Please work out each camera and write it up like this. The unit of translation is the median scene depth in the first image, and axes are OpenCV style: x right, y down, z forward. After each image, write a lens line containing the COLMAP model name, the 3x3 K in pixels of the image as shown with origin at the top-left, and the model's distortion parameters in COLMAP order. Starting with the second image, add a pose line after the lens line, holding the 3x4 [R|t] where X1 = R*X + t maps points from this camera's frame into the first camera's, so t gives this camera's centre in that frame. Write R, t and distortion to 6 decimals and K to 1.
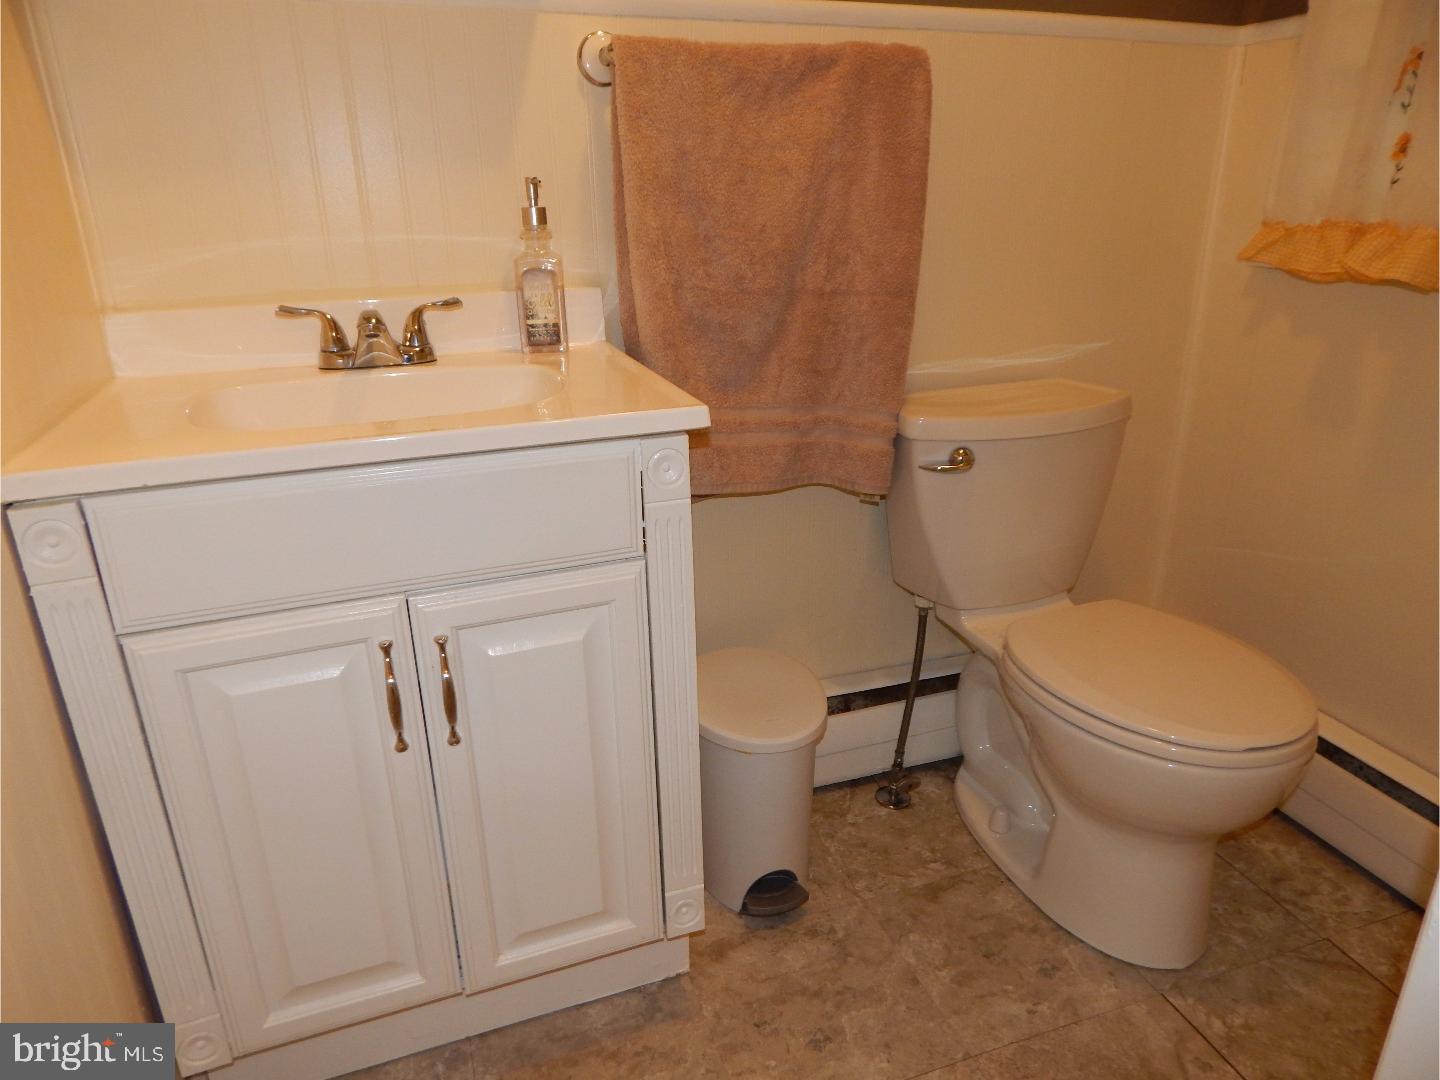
lens RADIAL K [[943.6, 0, 724.1], [0, 943.6, 541.4], [0, 0, 1]] dist [-0.003343, 0.001043]
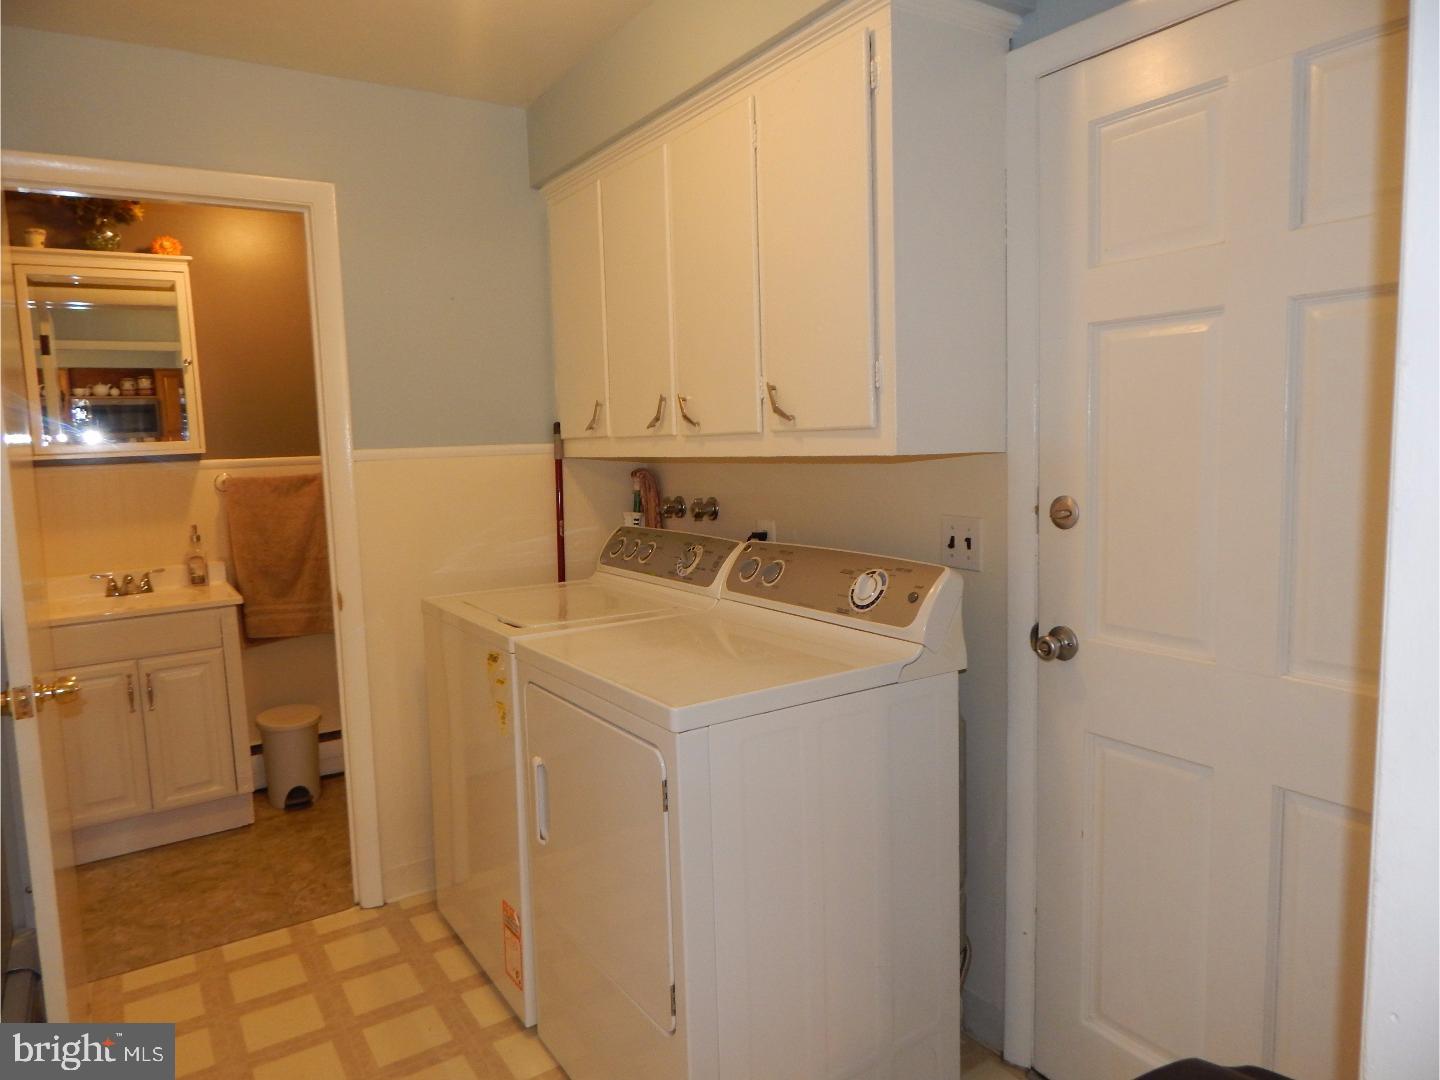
lens RADIAL K [[943.6, 0, 717.7], [0, 943.6, 538.9], [0, 0, 1]] dist [-0.003343, 0.001043]
pose [[0.974476, -0.048776, 0.219129, 0.689432], [0.104309, 0.962721, -0.249574, 0.509249], [-0.198787, 0.266061, 0.943237, -1.920692]]
